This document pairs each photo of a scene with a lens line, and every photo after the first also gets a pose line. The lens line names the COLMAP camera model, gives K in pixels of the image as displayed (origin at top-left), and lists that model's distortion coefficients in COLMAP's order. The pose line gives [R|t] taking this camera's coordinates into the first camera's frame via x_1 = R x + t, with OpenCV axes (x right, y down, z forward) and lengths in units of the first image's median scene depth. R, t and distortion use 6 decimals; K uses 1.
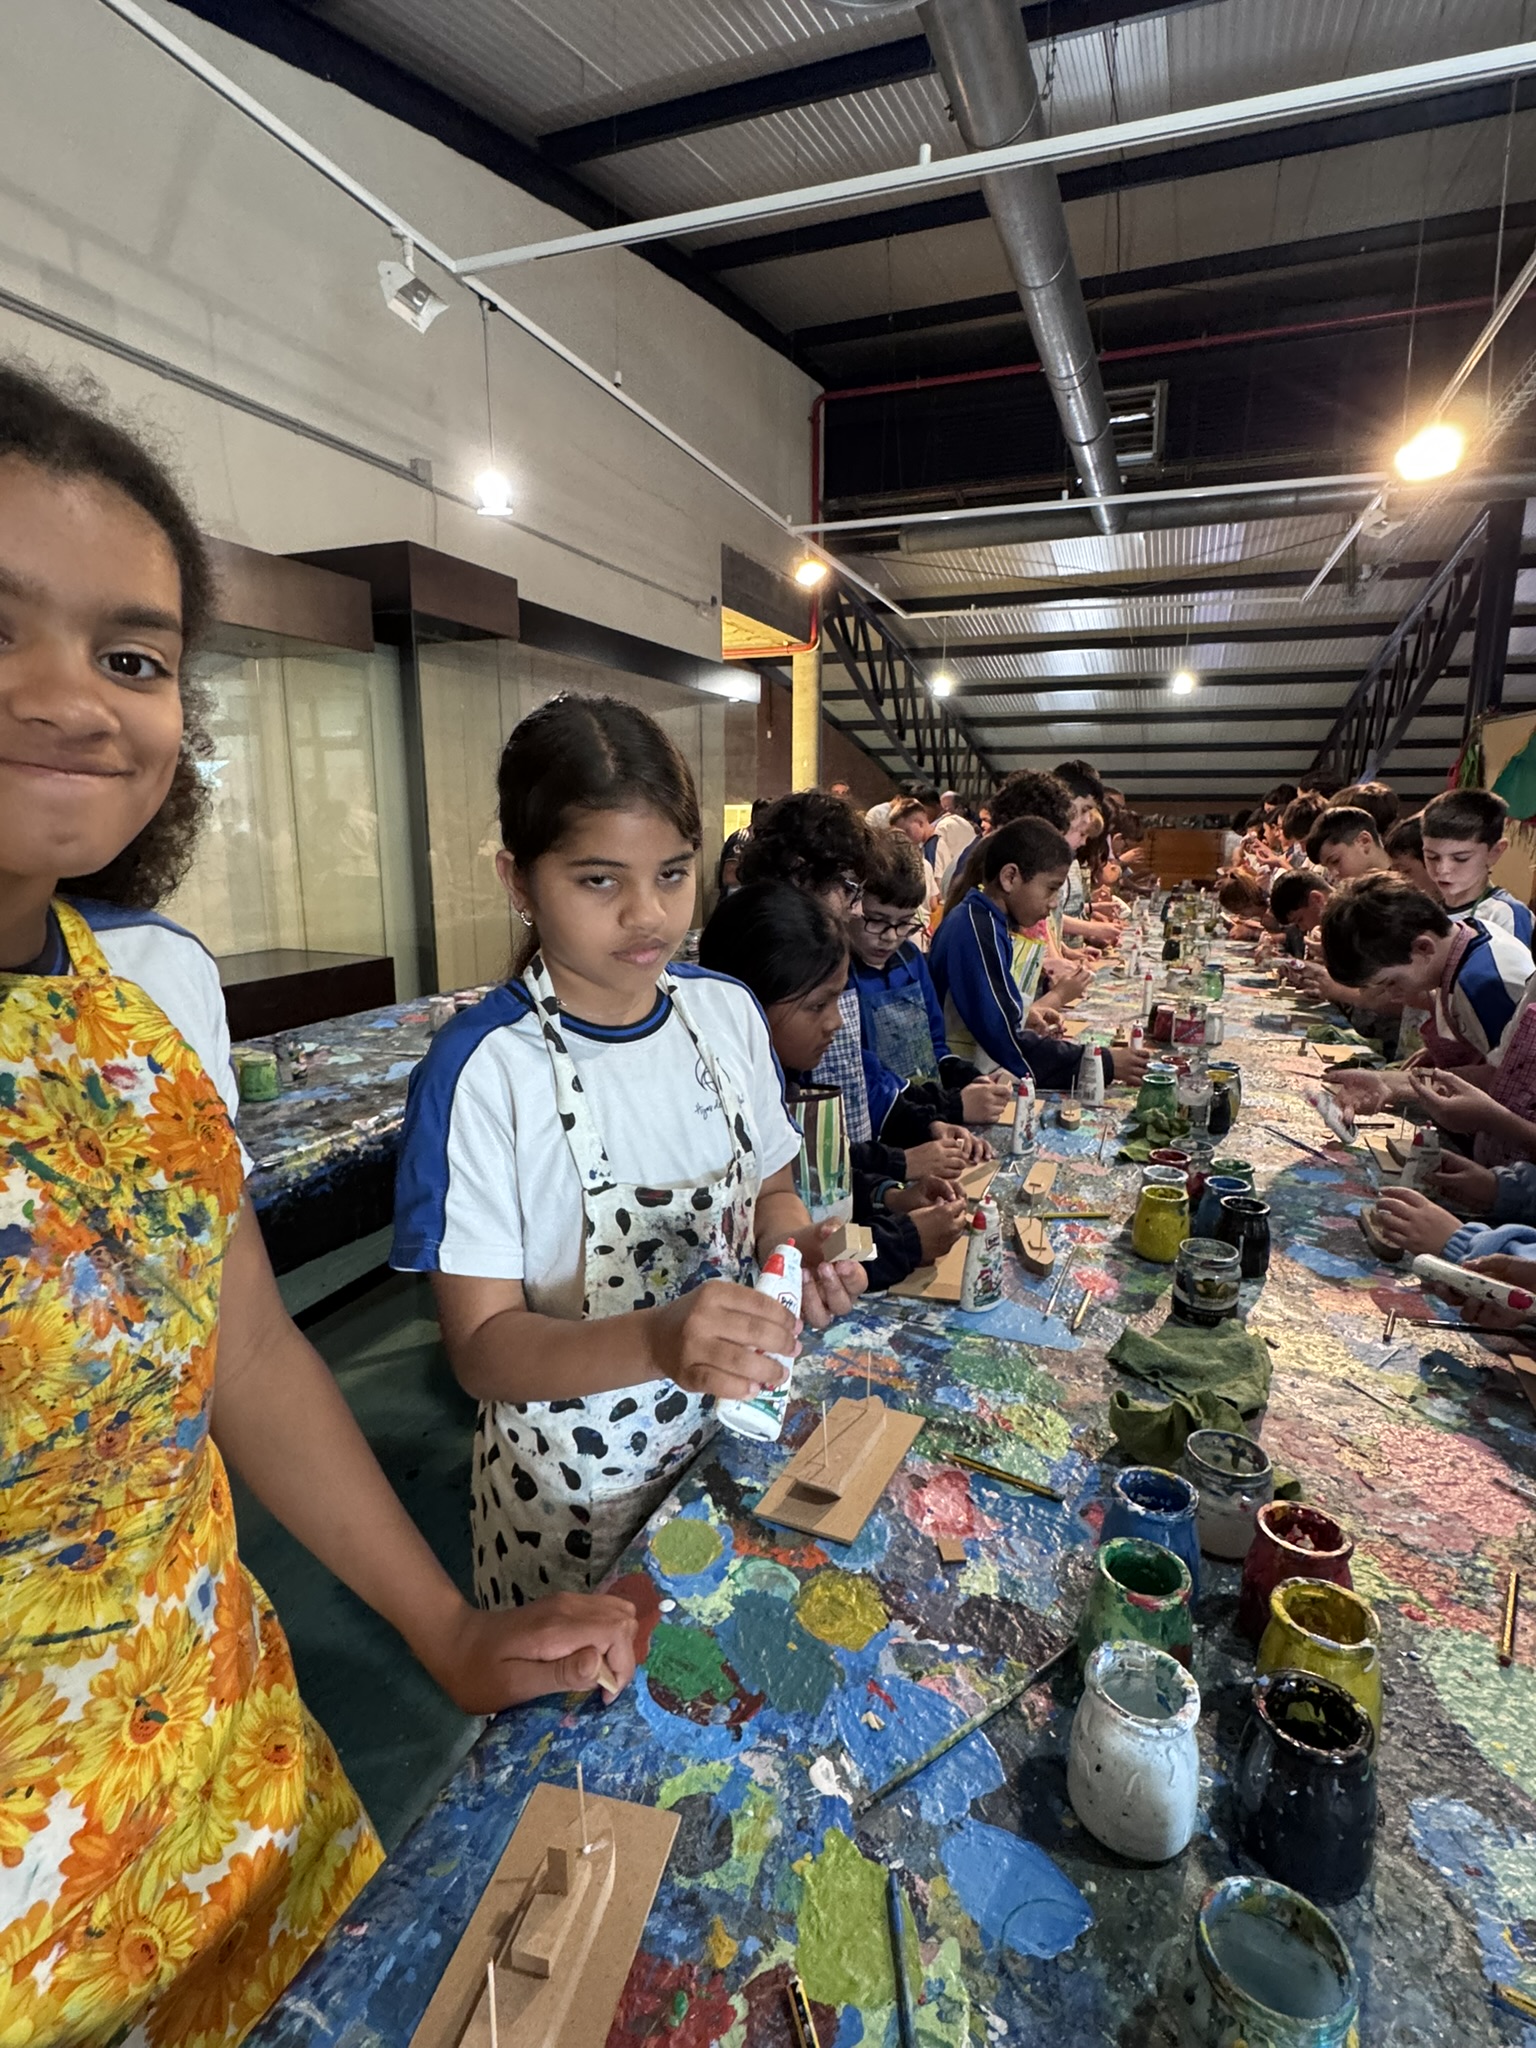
lens RADIAL K [[1041.0, 0, 774.6], [0, 1041.0, 1016.1], [0, 0, 1]] dist [0.002786, 0.000219]
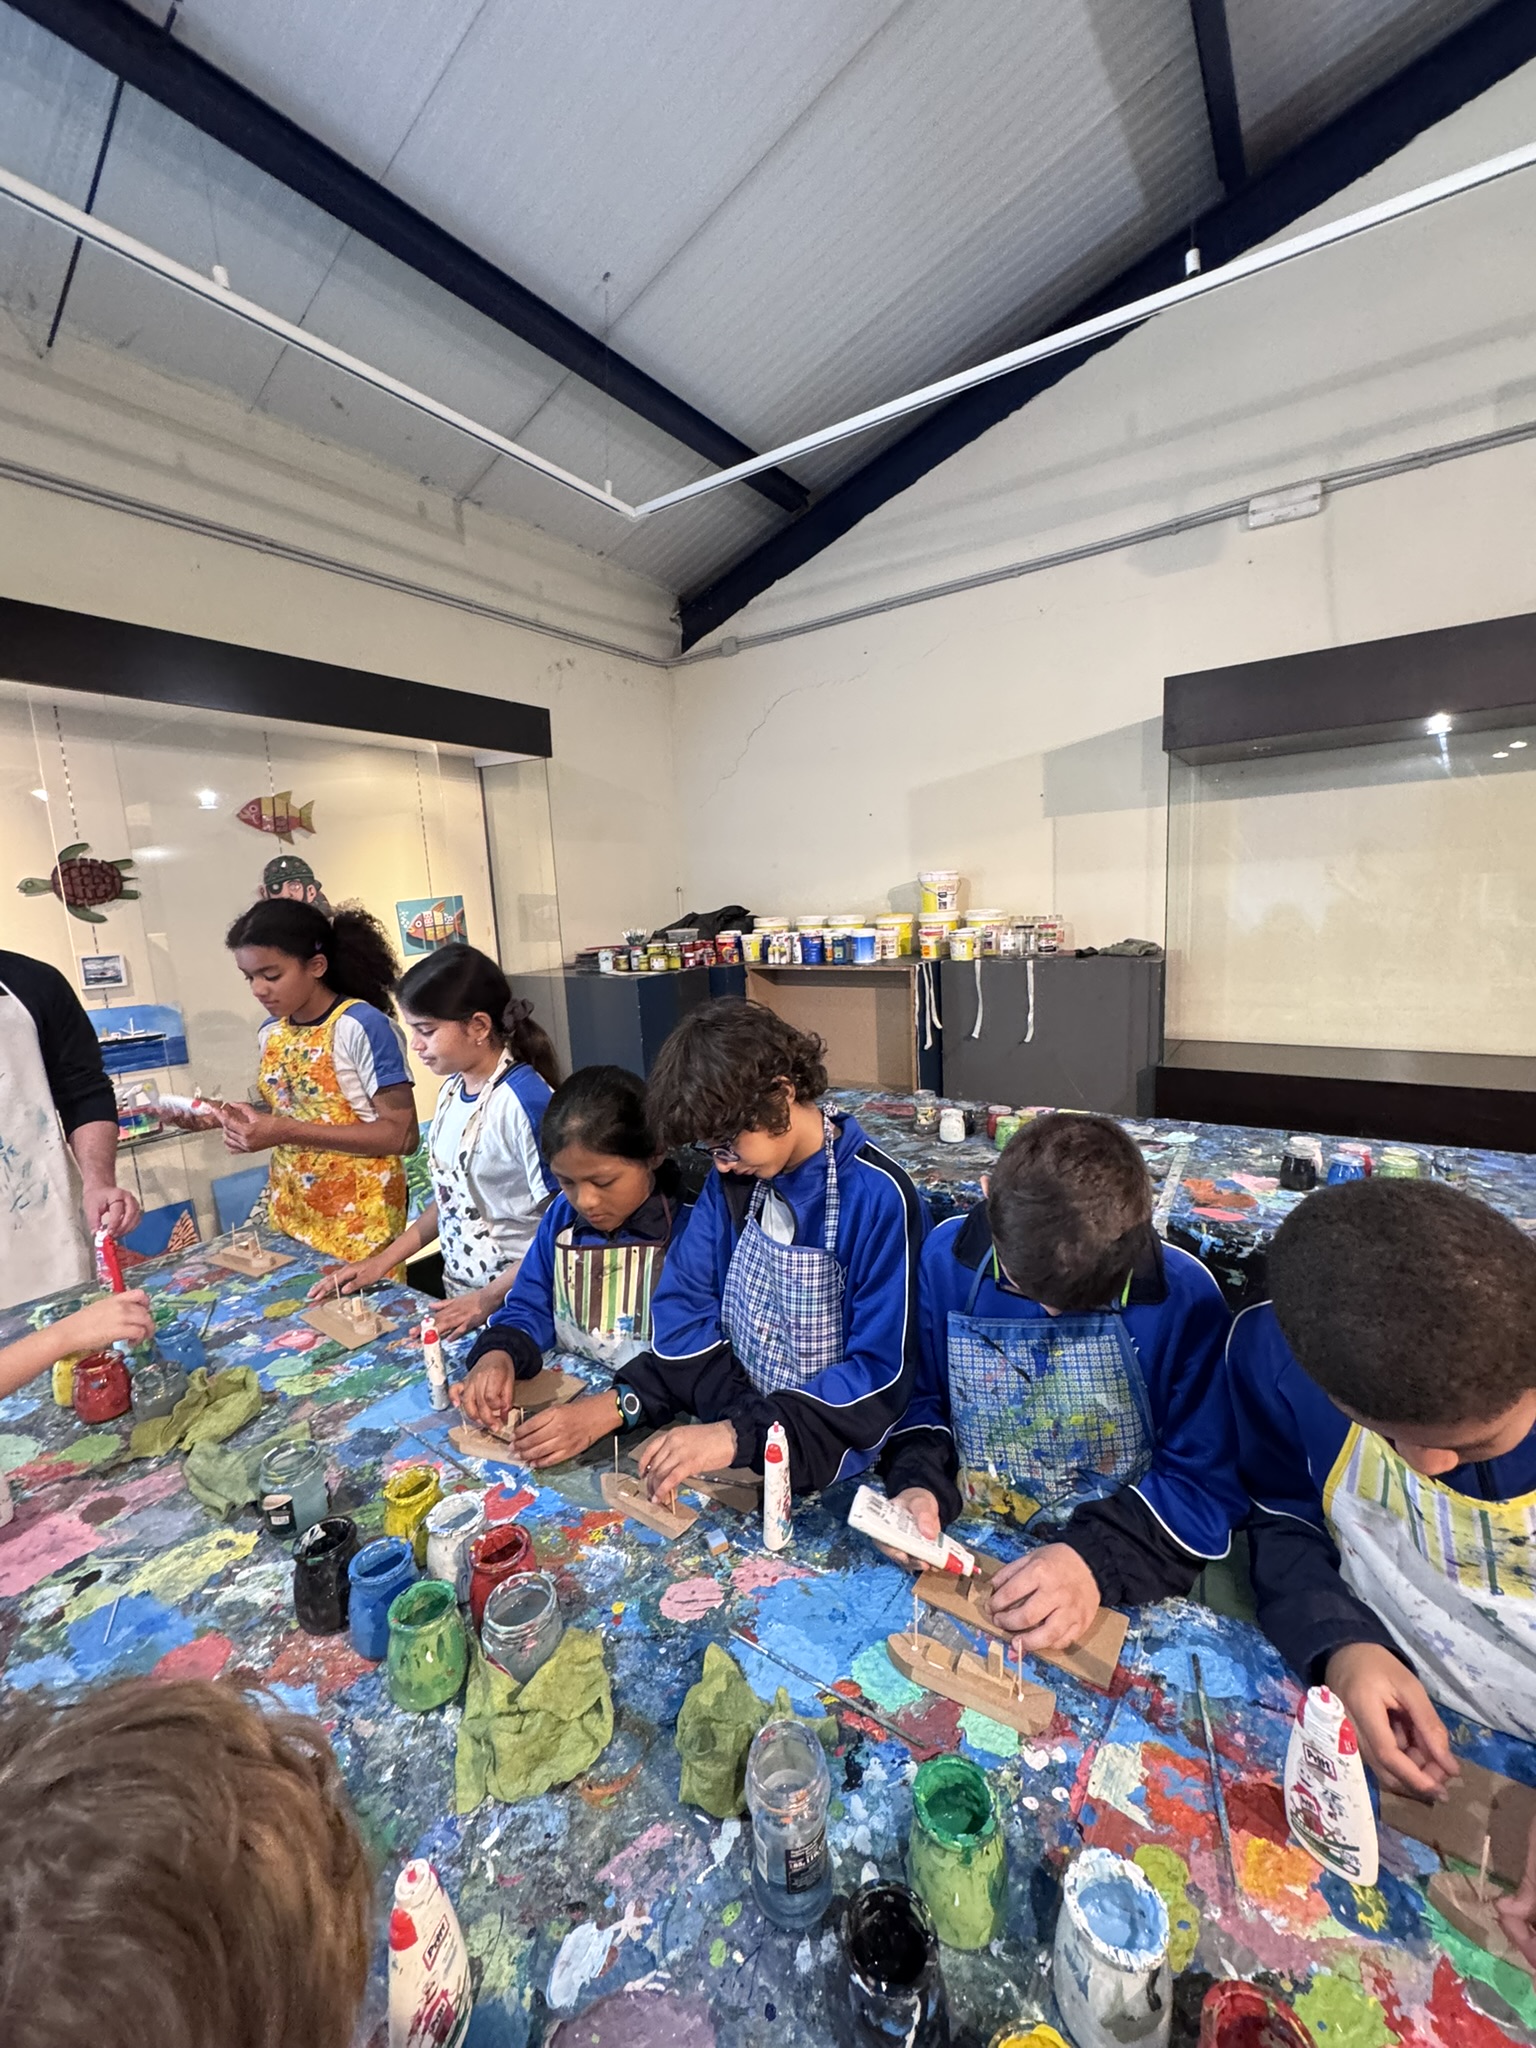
lens RADIAL K [[802.4, 0, 771.5], [0, 802.4, 1016.4], [0, 0, 1]] dist [0.001196, 0.000293]
pose [[-0.224172, 0.146130, -0.963532, 0.319446], [-0.135353, 0.974443, 0.179276, -0.148502], [0.965105, 0.170605, -0.198663, 0.548272]]
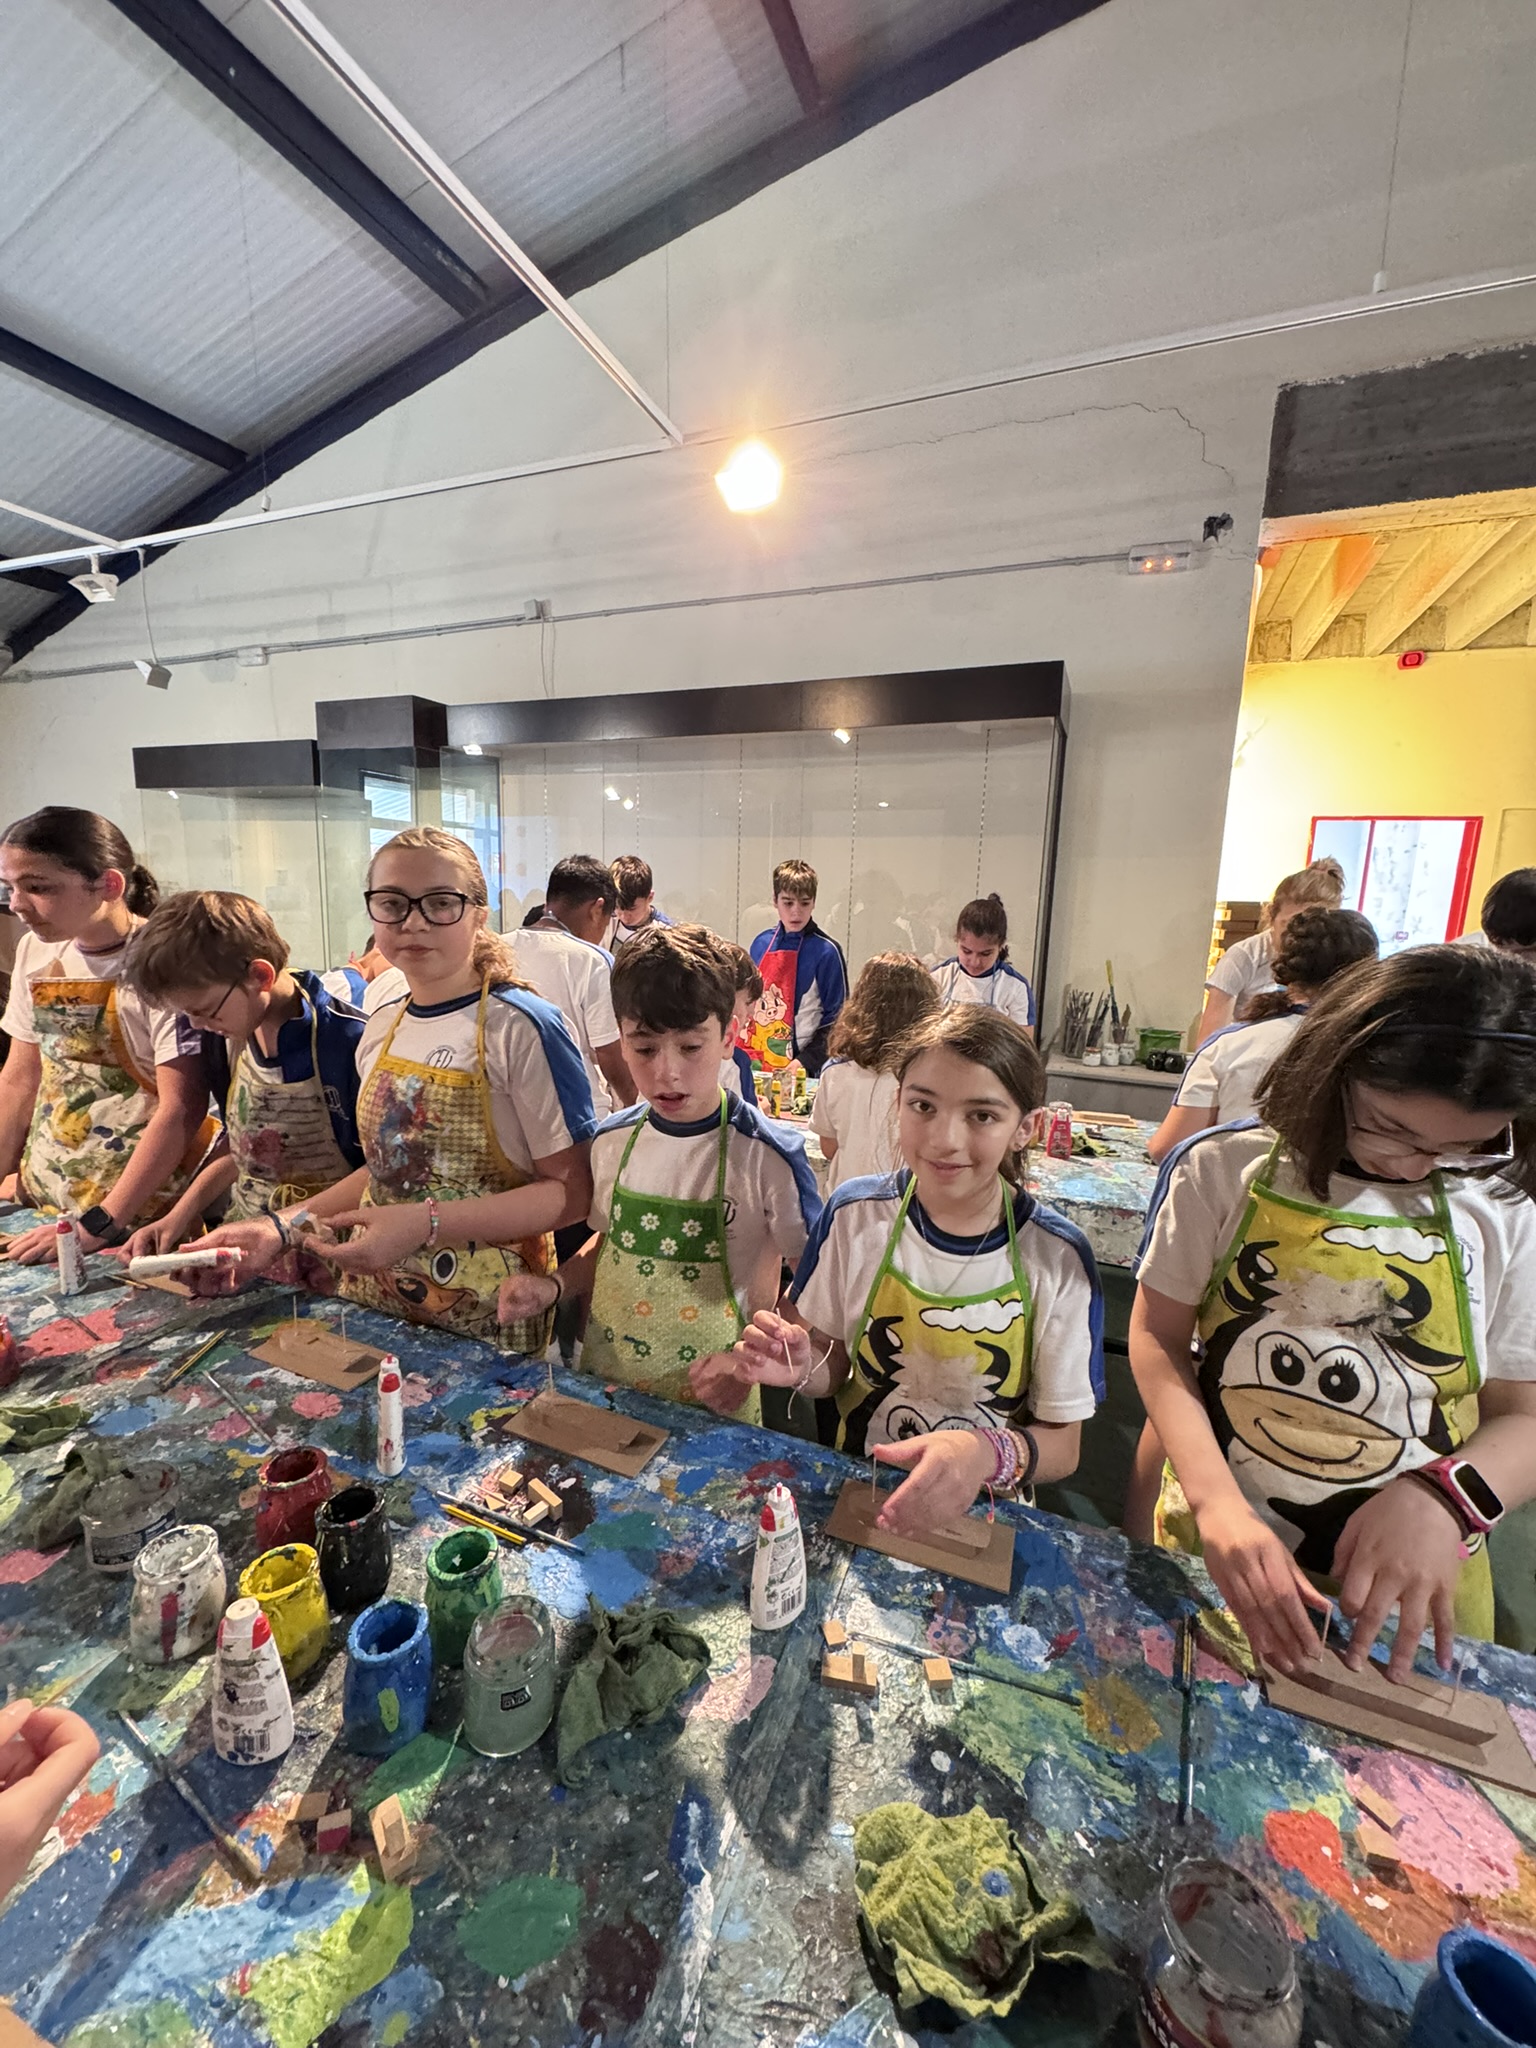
lens RADIAL K [[811.3, 0, 768.5], [0, 811.3, 1026.7], [0, 0, 1]] dist [-0.002837, 0.000005]
pose [[-0.023860, 0.156461, -0.987396, 0.907251], [-0.224870, 0.961527, 0.157795, -0.396611], [0.974097, 0.225801, 0.012241, 1.948062]]
